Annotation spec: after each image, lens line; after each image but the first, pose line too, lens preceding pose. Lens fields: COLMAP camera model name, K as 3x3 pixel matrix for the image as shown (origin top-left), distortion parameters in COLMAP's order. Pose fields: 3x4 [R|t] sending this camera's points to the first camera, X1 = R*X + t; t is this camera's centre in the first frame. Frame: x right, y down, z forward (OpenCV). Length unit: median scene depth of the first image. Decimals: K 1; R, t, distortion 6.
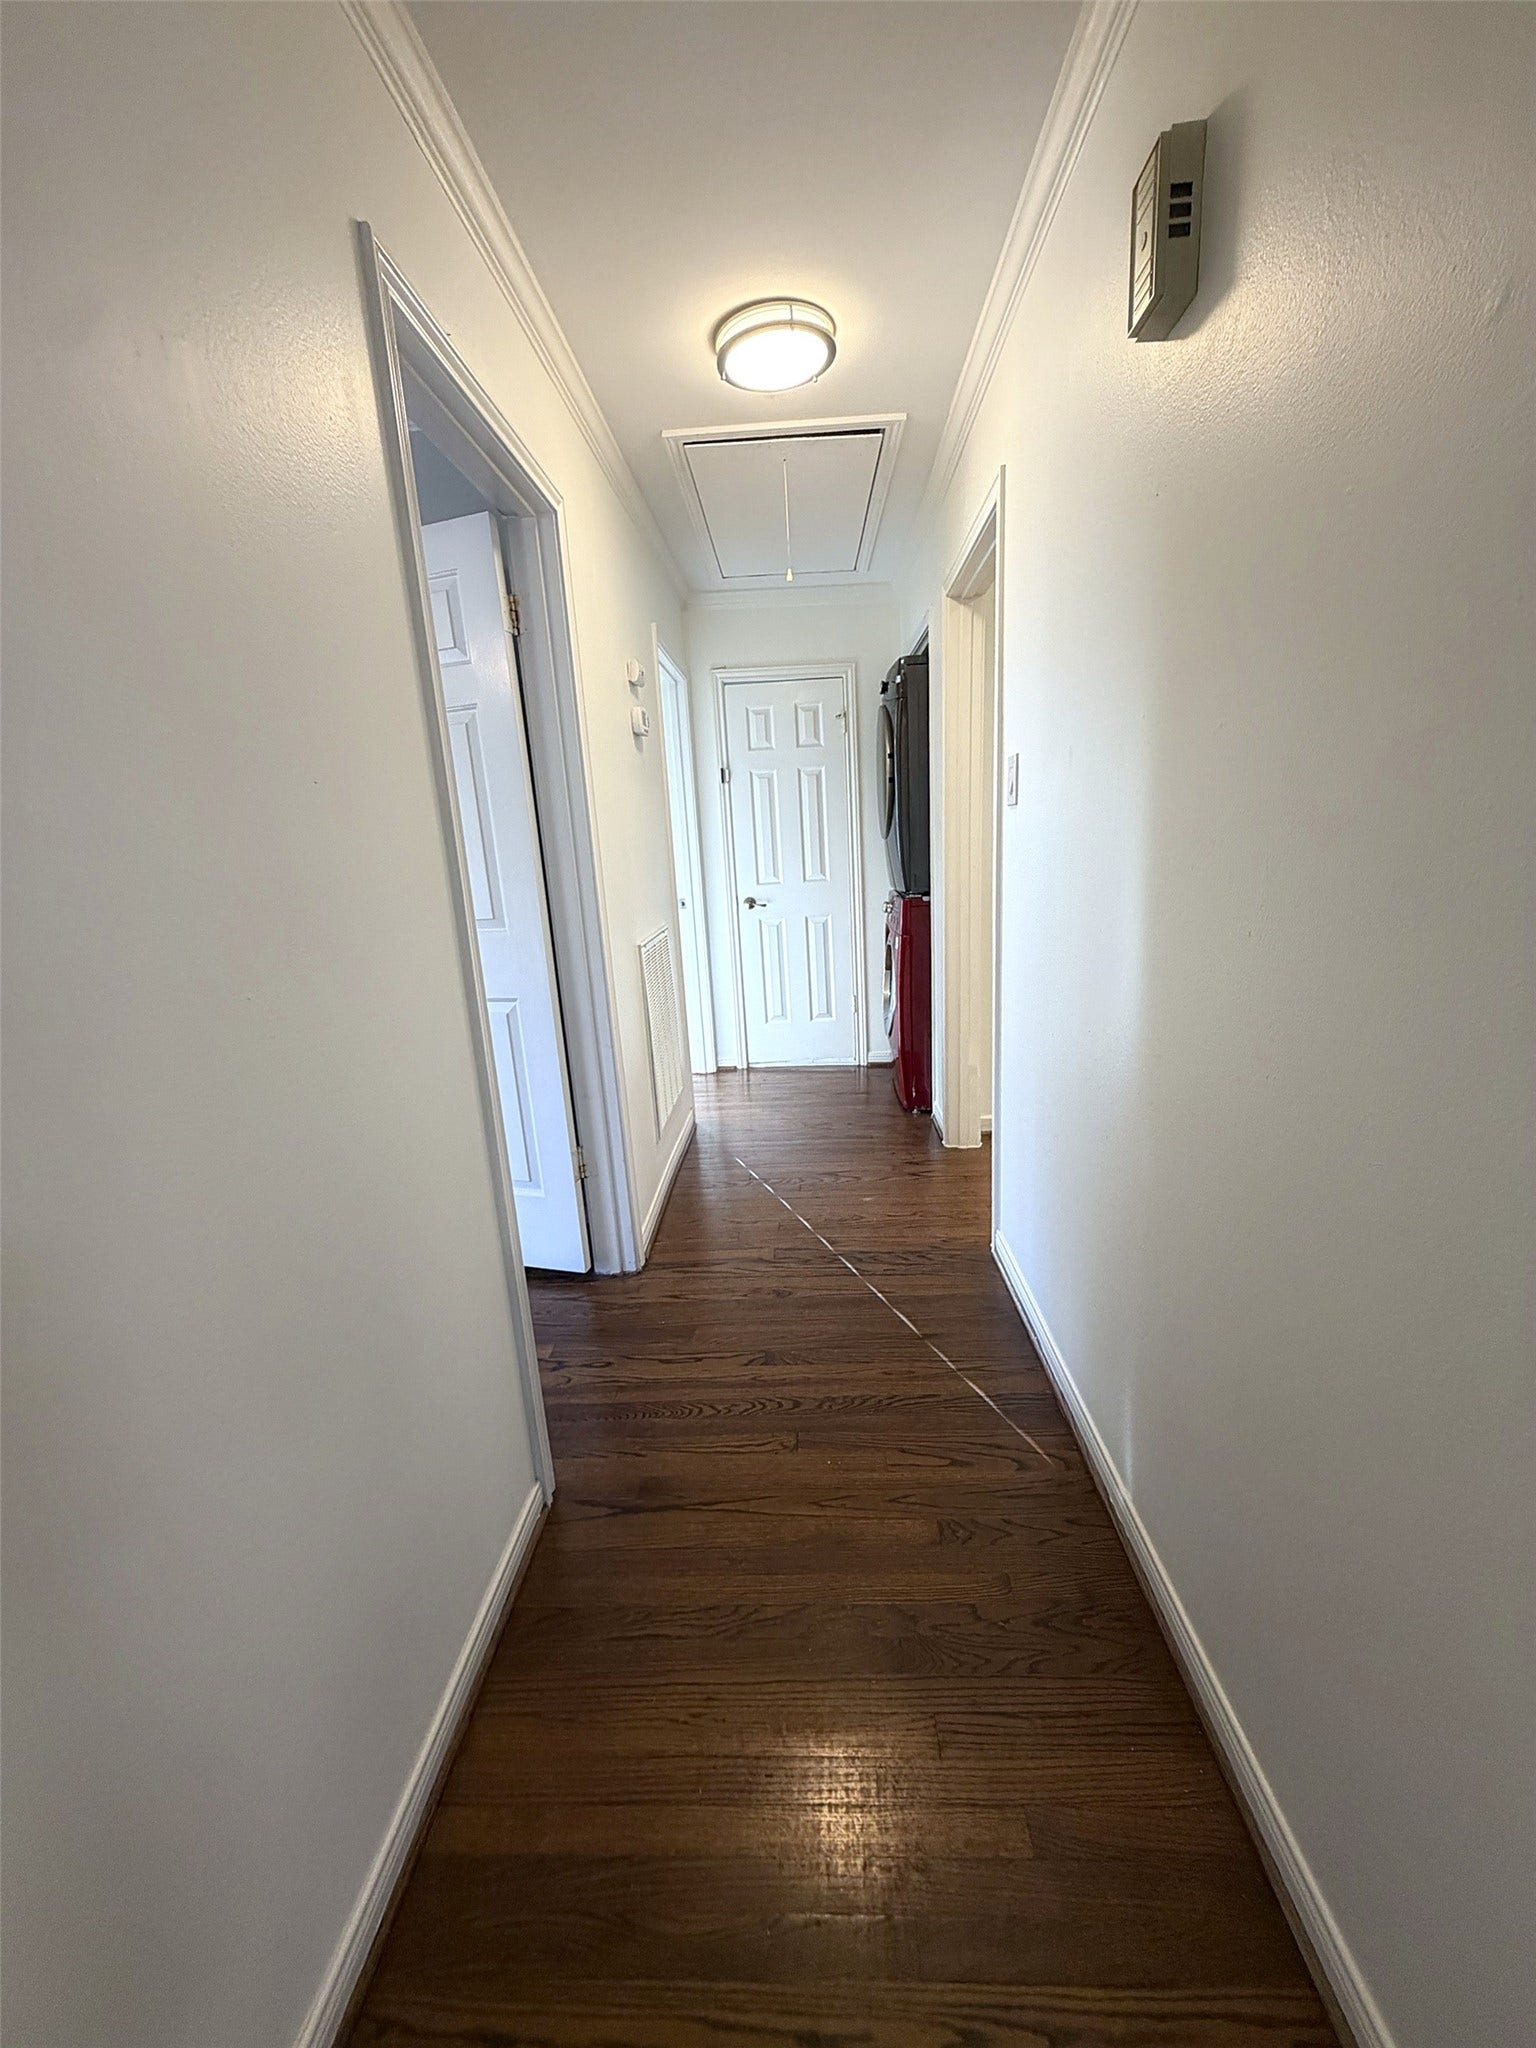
lens RADIAL K [[810.1, 0, 764.5], [0, 810.1, 1023.0], [0, 0, 1]] dist [0.001024, -0.000425]
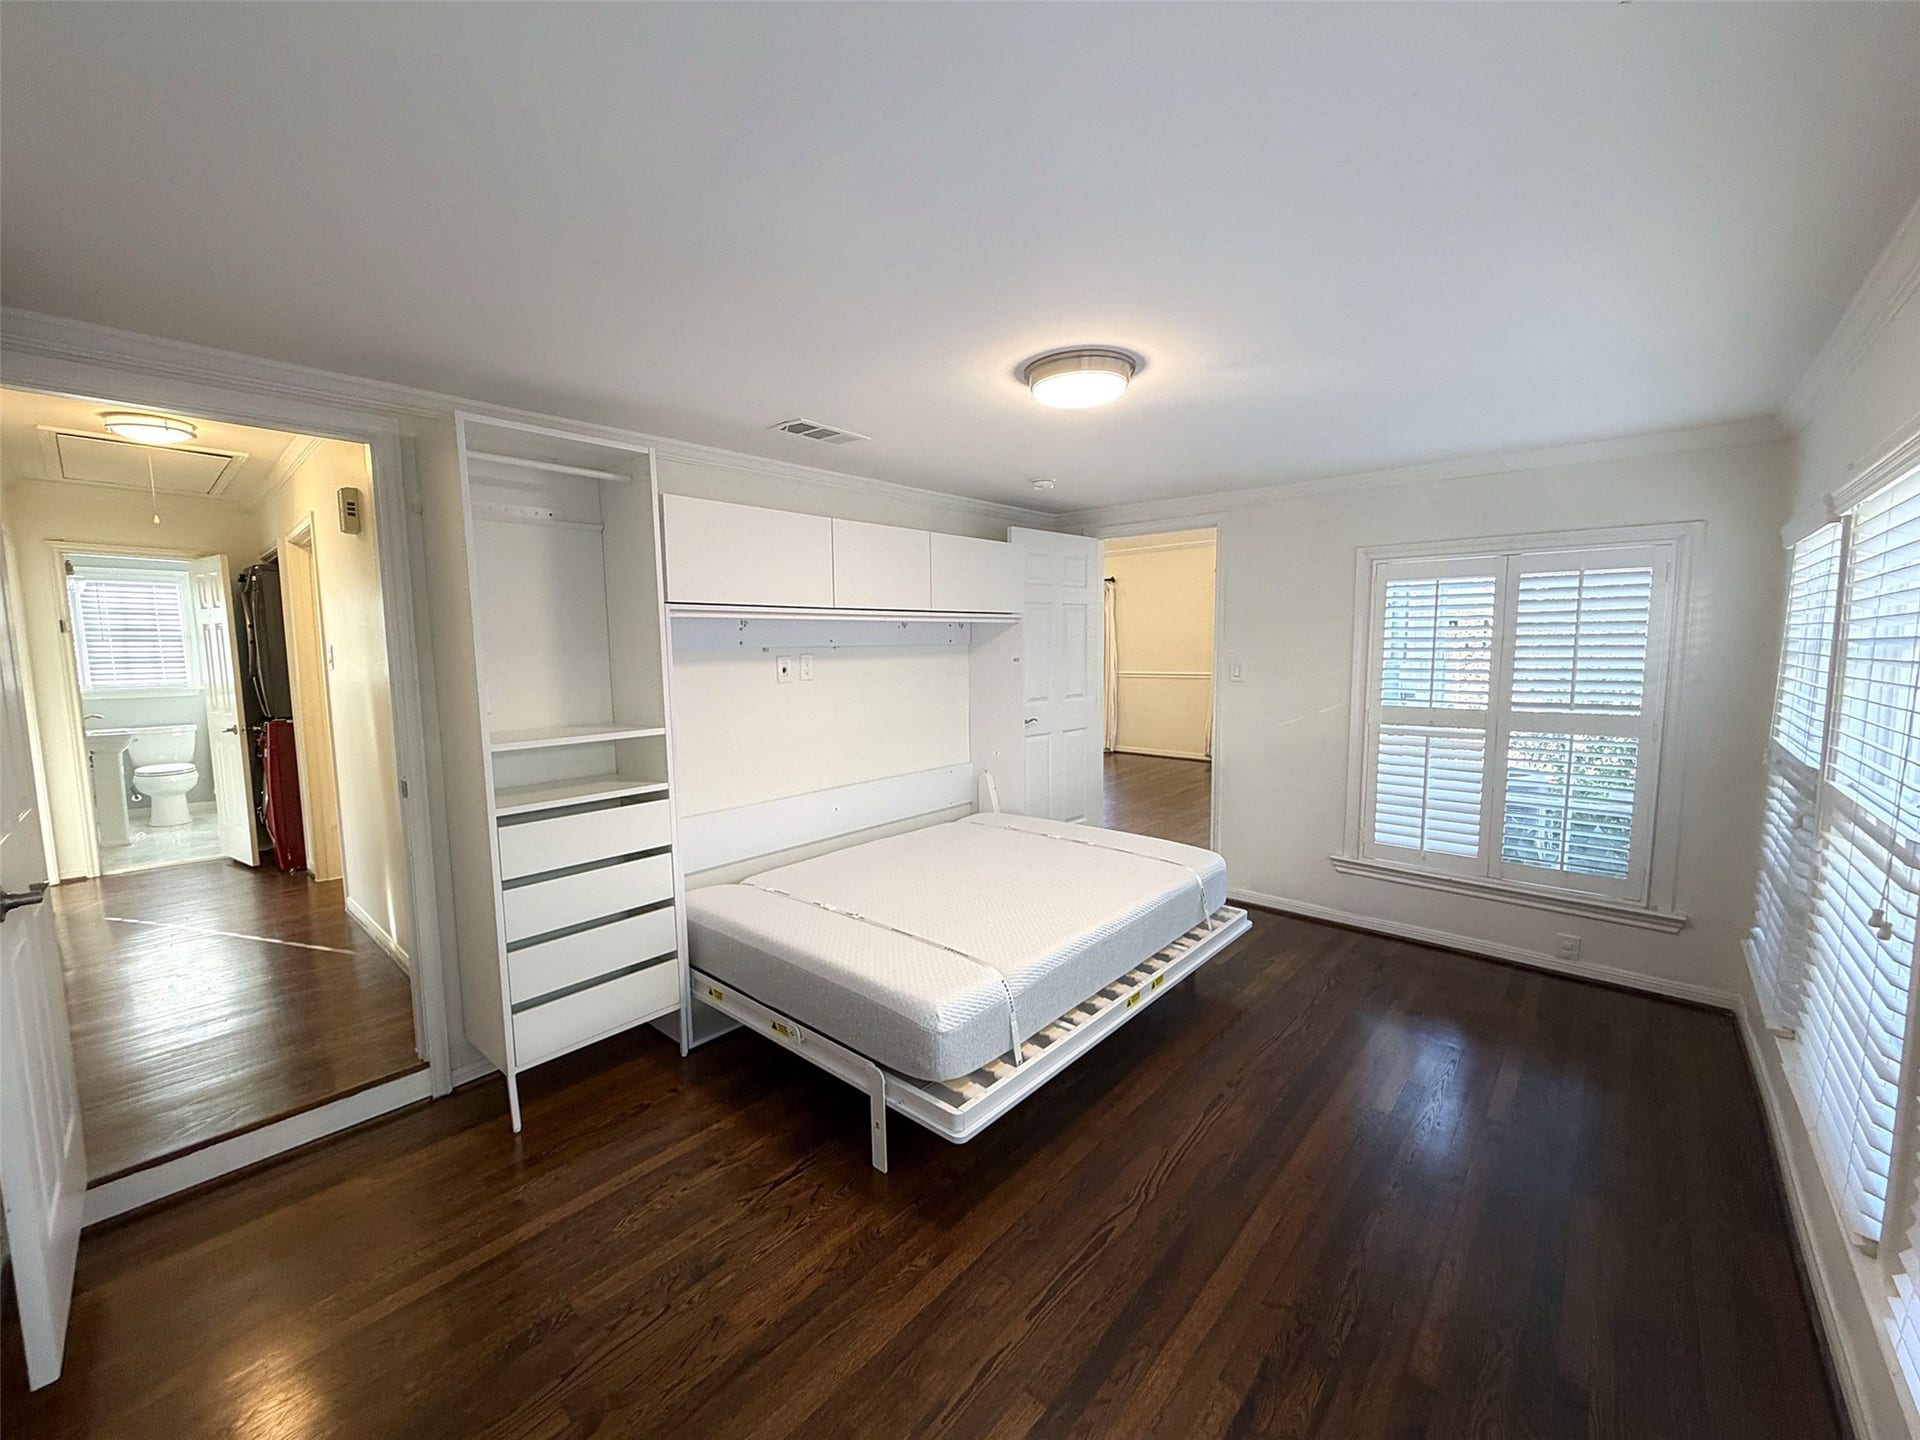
lens RADIAL K [[759.4, 0, 952.1], [0, 759.4, 724.4], [0, 0, 1]] dist [0.001024, -0.000425]
pose [[0.630135, -0.028335, 0.775969, -0.120200], [0.154602, 0.983904, -0.089619, 0.170010], [-0.760939, 0.176439, 0.624373, -0.819892]]
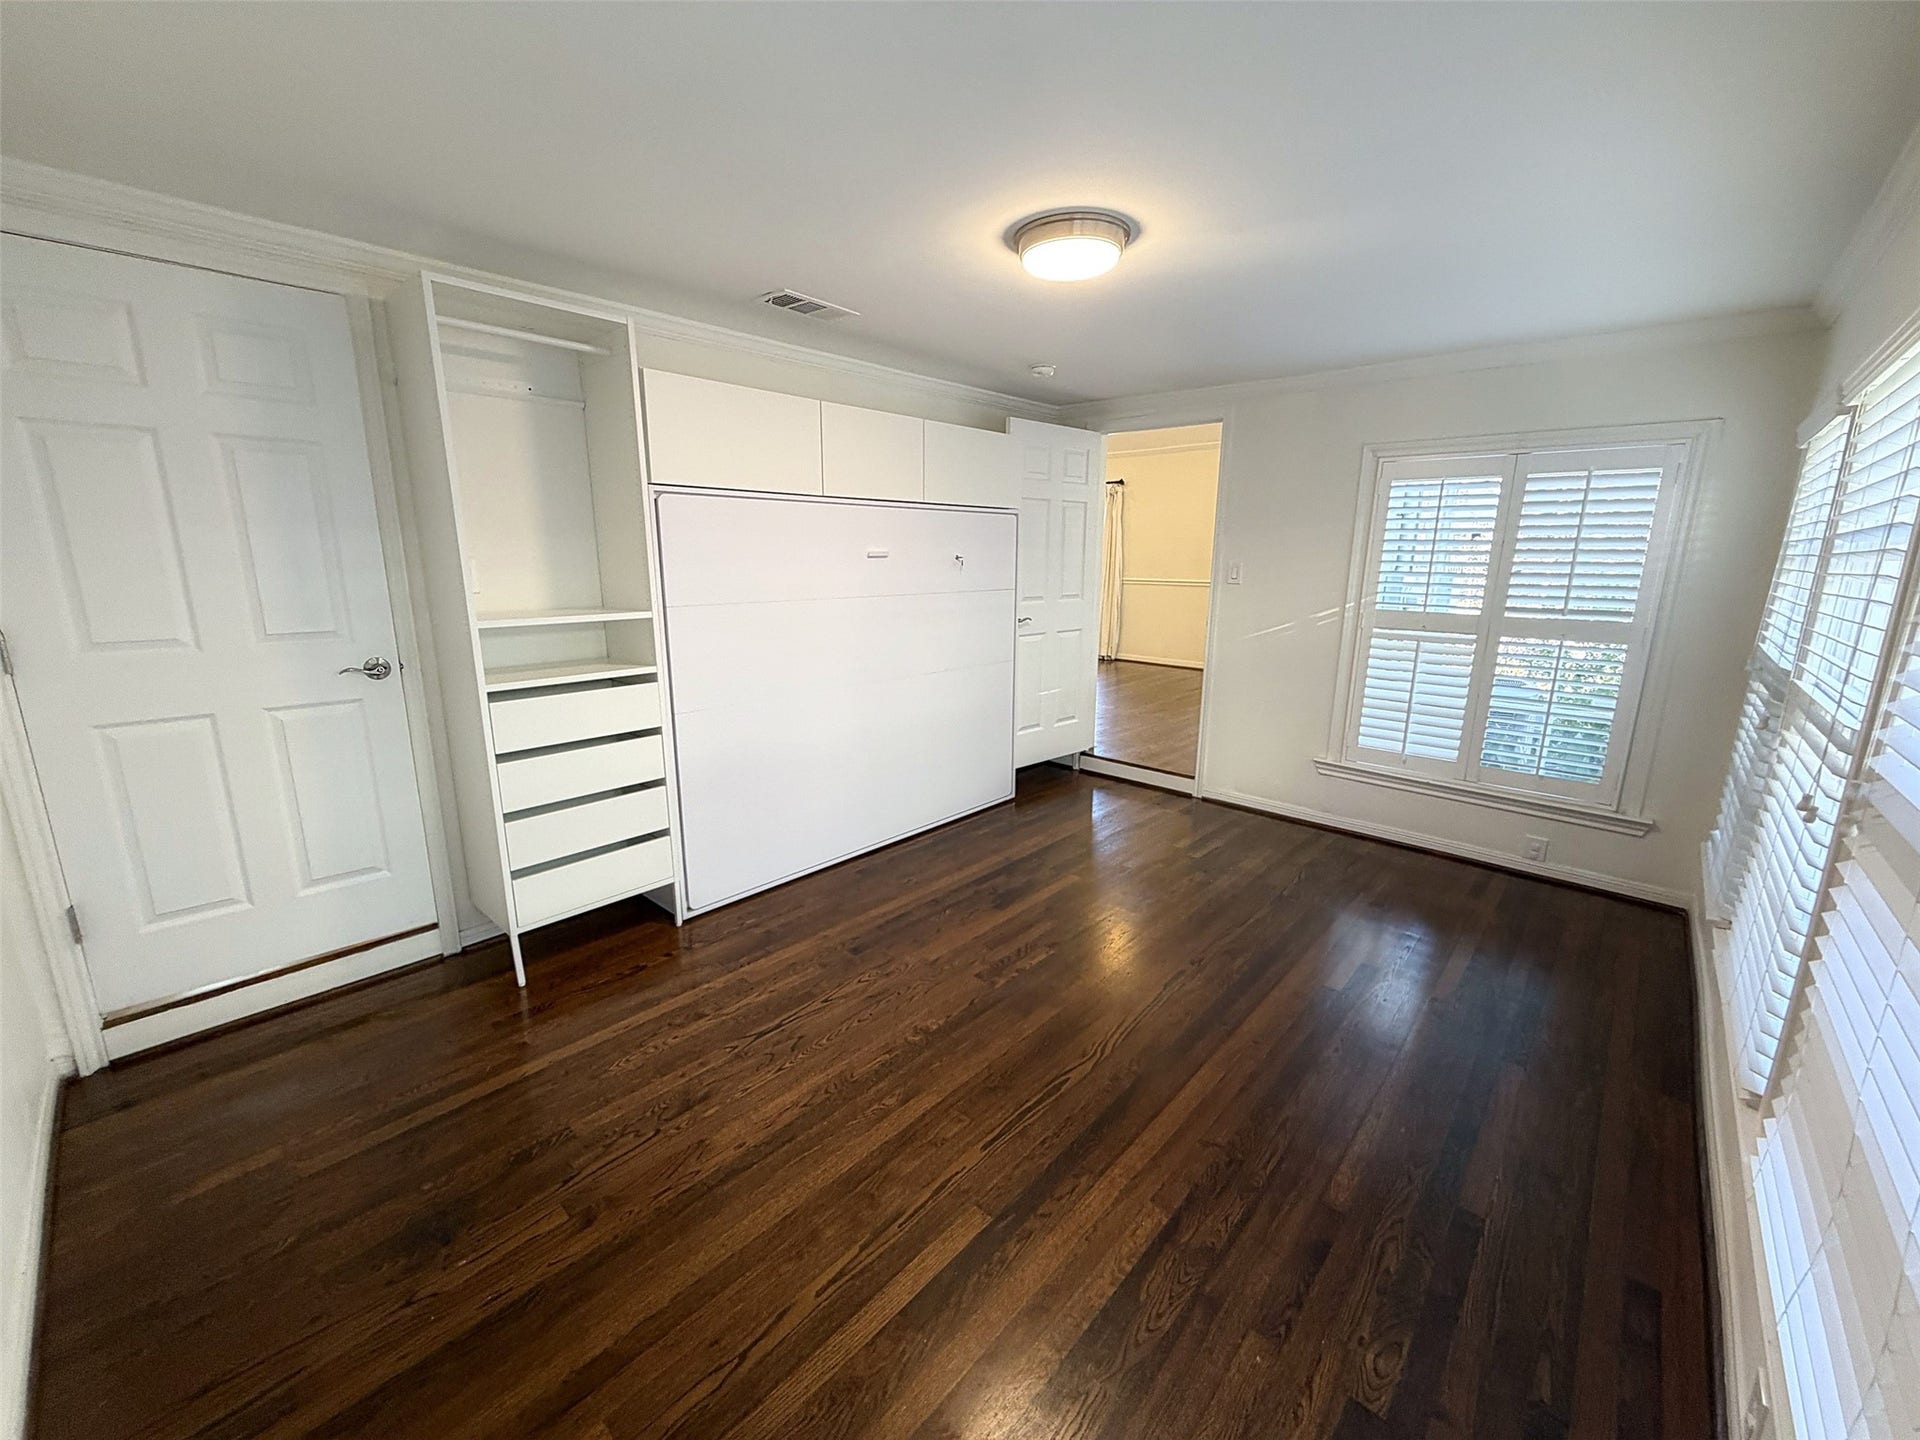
lens RADIAL K [[759.4, 0, 953.2], [0, 759.4, 723.3], [0, 0, 1]] dist [0.001024, -0.000425]
pose [[0.639176, -0.104163, 0.761974, -0.110825], [0.133976, 0.990717, 0.023048, 0.206226], [-0.757301, 0.087354, 0.647197, -0.853015]]
